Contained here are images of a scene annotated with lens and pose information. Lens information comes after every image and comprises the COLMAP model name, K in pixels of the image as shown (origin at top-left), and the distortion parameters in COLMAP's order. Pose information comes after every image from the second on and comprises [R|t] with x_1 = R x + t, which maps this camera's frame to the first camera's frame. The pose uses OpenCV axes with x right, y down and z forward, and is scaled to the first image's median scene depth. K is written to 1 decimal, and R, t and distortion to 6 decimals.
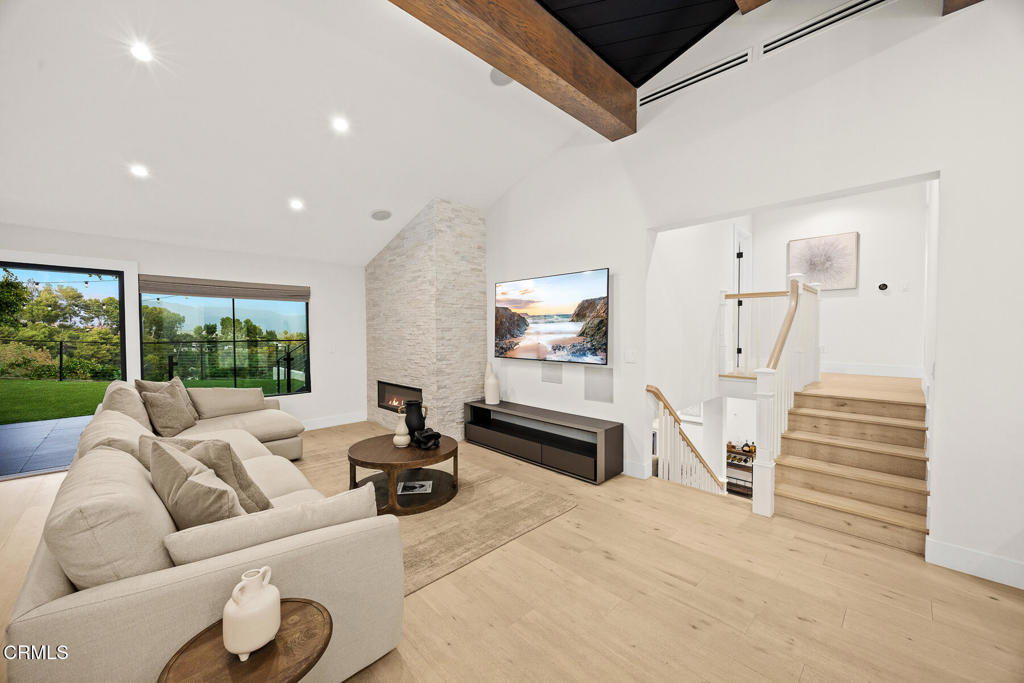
lens RADIAL K [[393.0, 0, 514.6], [0, 393.0, 343.6], [0, 0, 1]] dist [-0.002402, -0.000109]
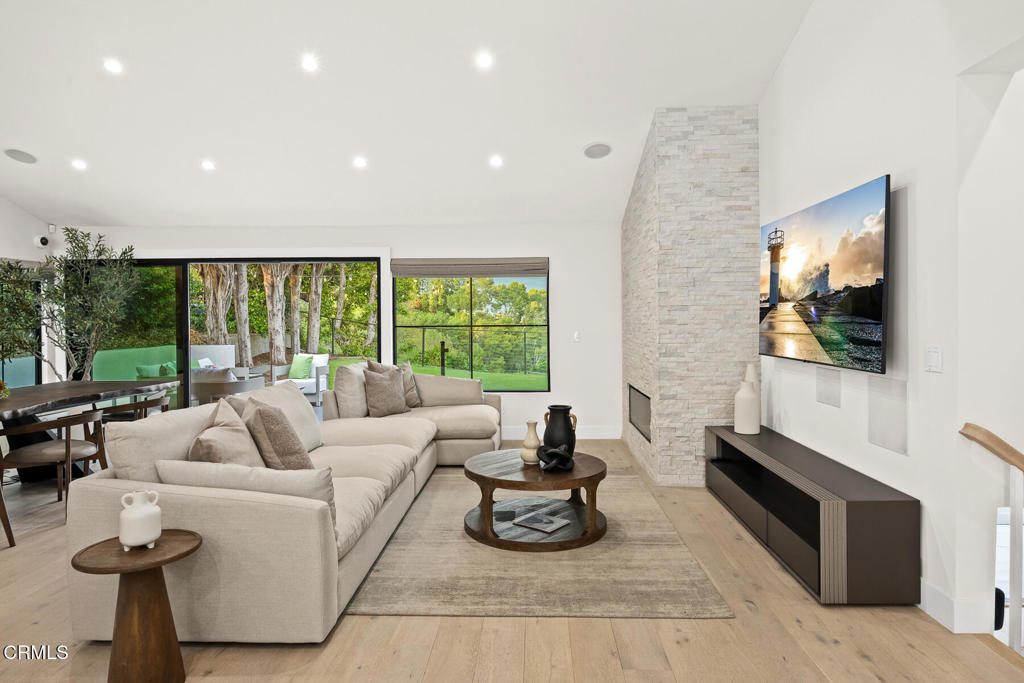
lens RADIAL K [[623.7, 0, 512.6], [0, 623.7, 328.0], [0, 0, 1]] dist [-0.002956, -0.000437]
pose [[0.684444, 0.004917, -0.729048, 0.436060], [-0.015926, 0.999839, -0.008209, 0.010970], [0.728891, 0.017229, 0.684413, 0.122554]]
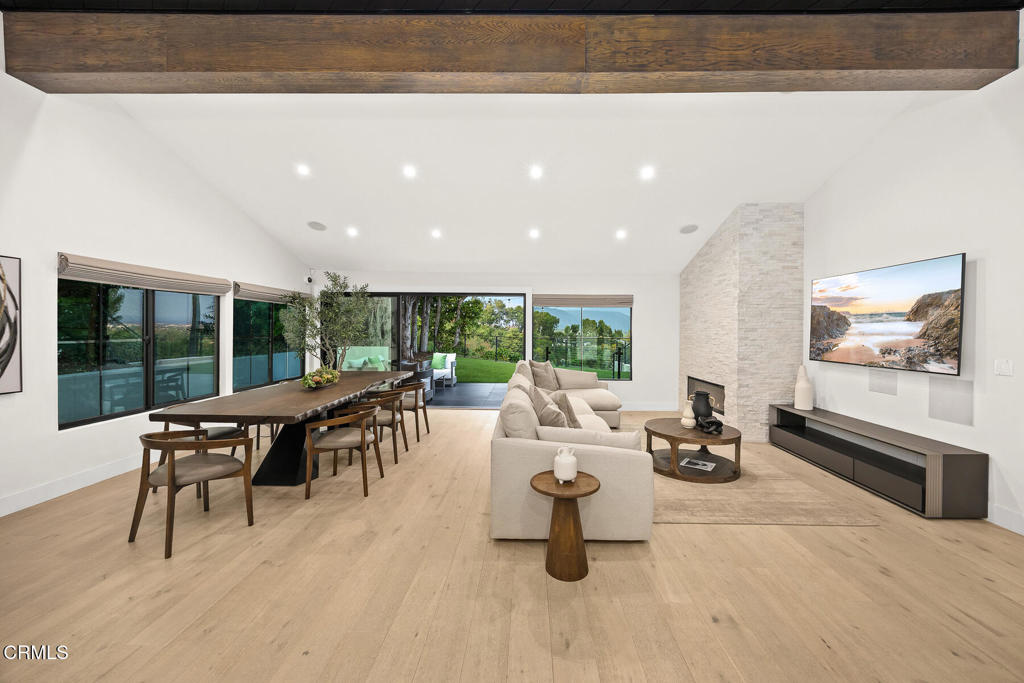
lens RADIAL K [[403.9, 0, 517.3], [0, 403.9, 336.8], [0, 0, 1]] dist [-0.000613, 0.000040]
pose [[0.695127, 0.016125, -0.718706, 0.180513], [-0.028126, 0.999593, -0.004776, 0.005132], [0.718337, 0.023534, 0.695298, -0.182825]]
